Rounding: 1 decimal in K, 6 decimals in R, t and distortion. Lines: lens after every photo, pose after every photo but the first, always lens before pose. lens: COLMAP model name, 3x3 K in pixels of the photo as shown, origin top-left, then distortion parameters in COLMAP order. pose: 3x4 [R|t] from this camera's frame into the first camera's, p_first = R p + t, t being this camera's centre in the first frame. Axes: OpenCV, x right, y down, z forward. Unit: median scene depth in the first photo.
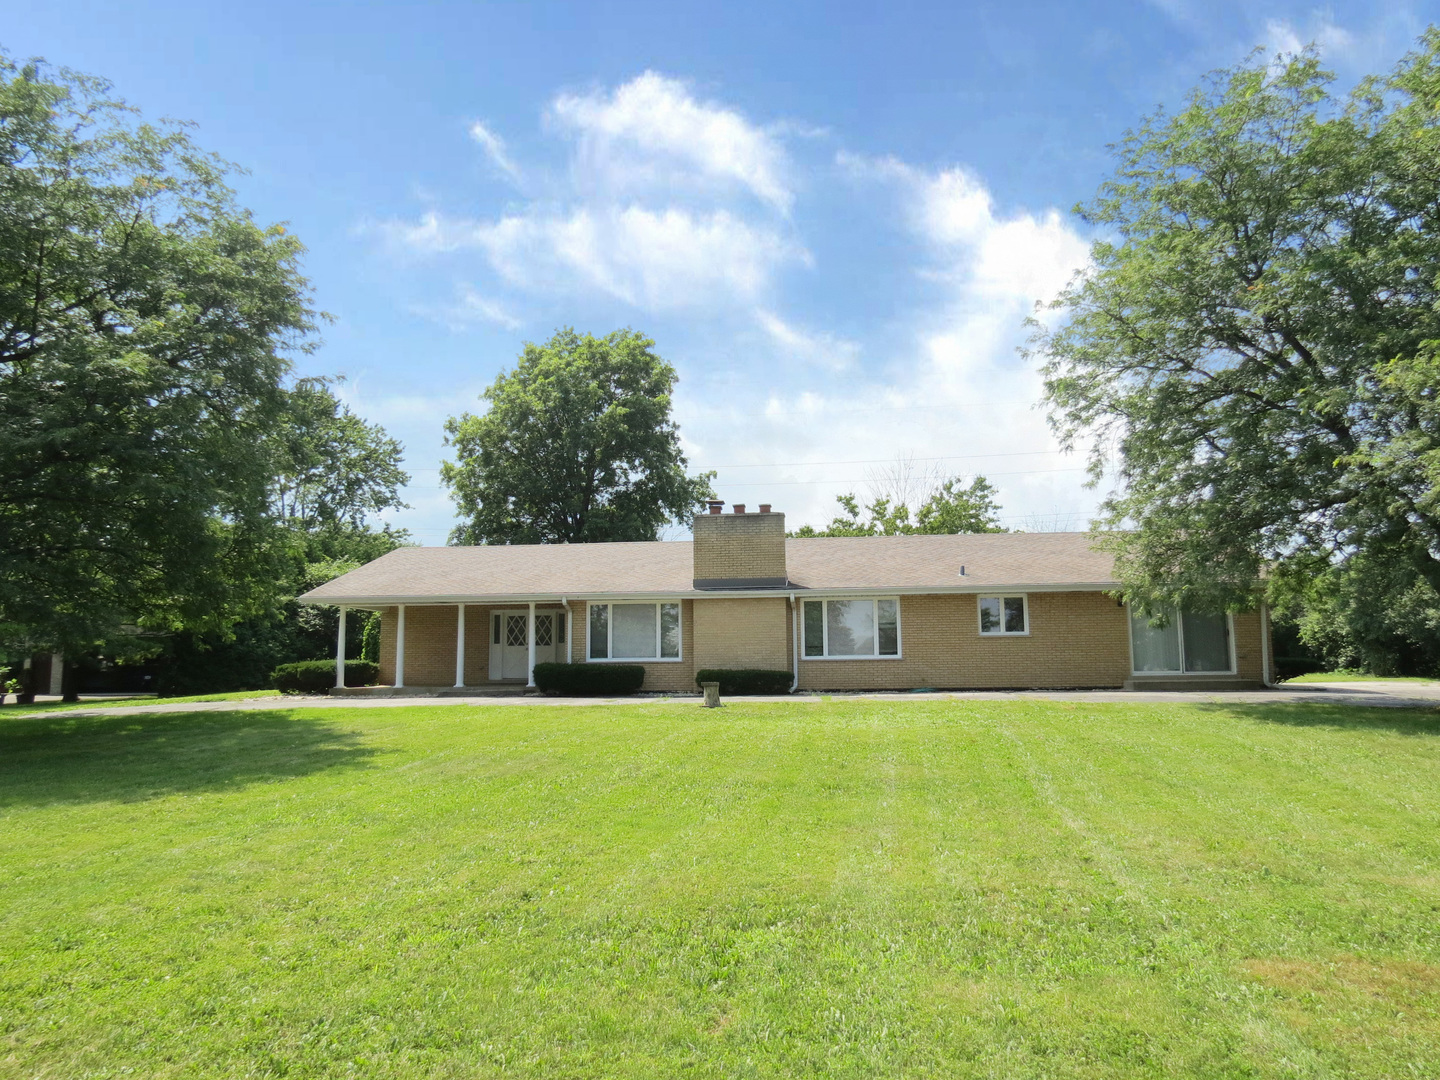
lens RADIAL K [[1012.8, 0, 727.3], [0, 1012.8, 541.0], [0, 0, 1]] dist [0.001265, 0.000702]
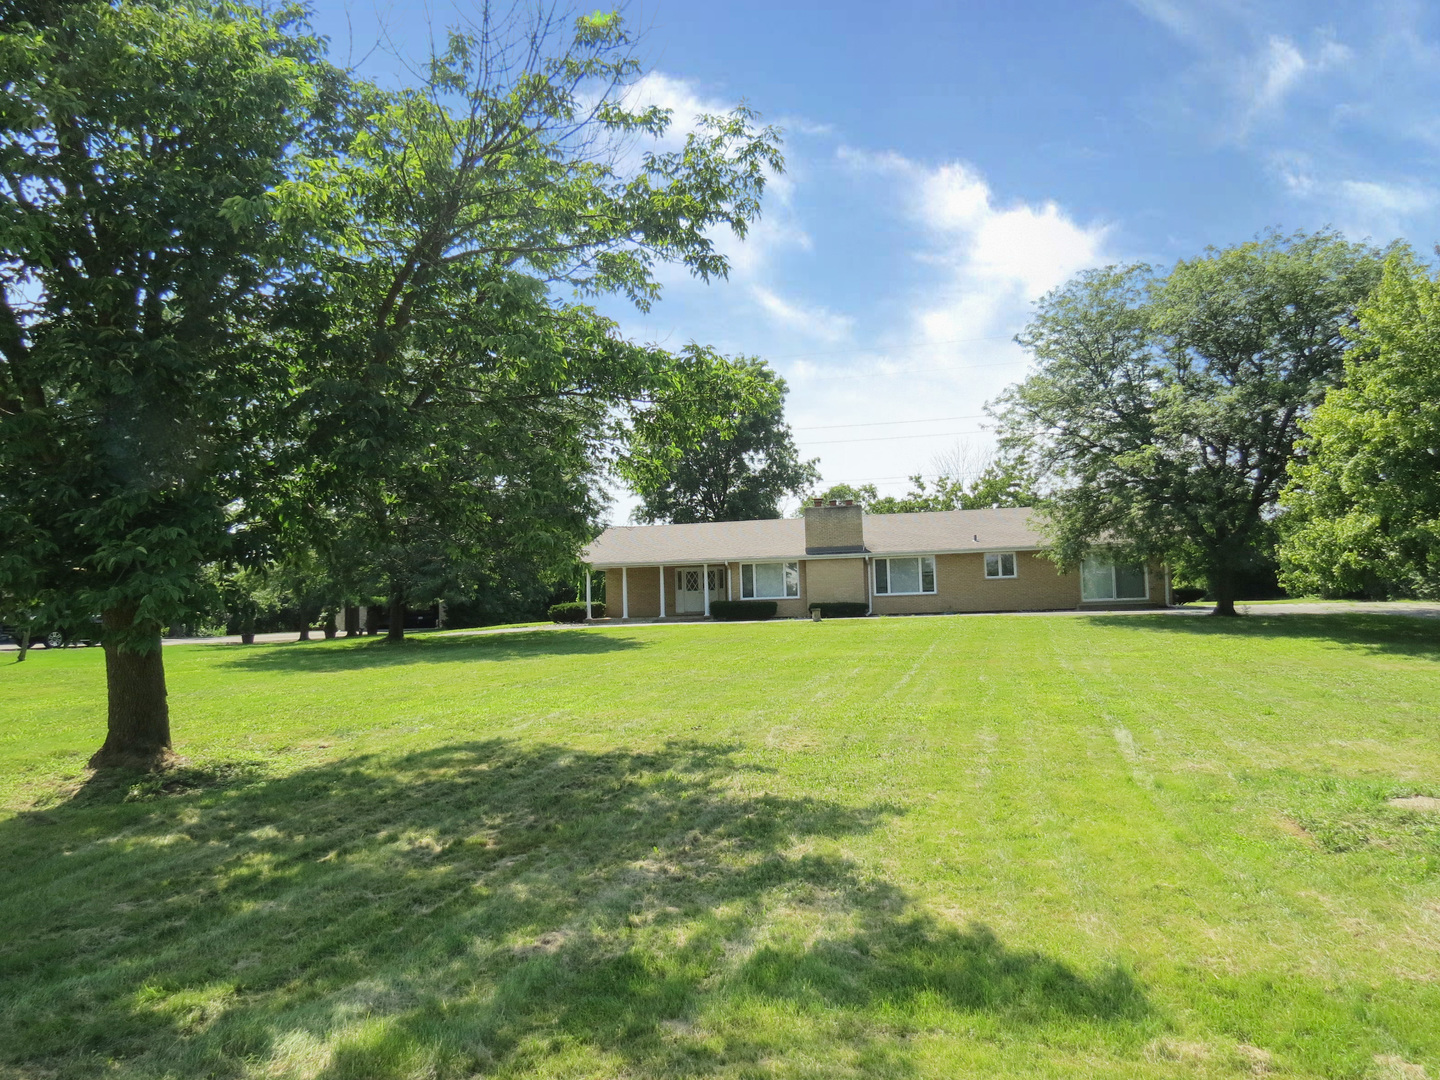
lens RADIAL K [[1023.5, 0, 716.5], [0, 1023.5, 533.4], [0, 0, 1]] dist [-0.036595, 0.019910]
pose [[0.992301, -0.027683, -0.120718, 0.022010], [0.034010, 0.998136, 0.050666, -0.067189], [0.119090, -0.054382, 0.991393, -0.587268]]
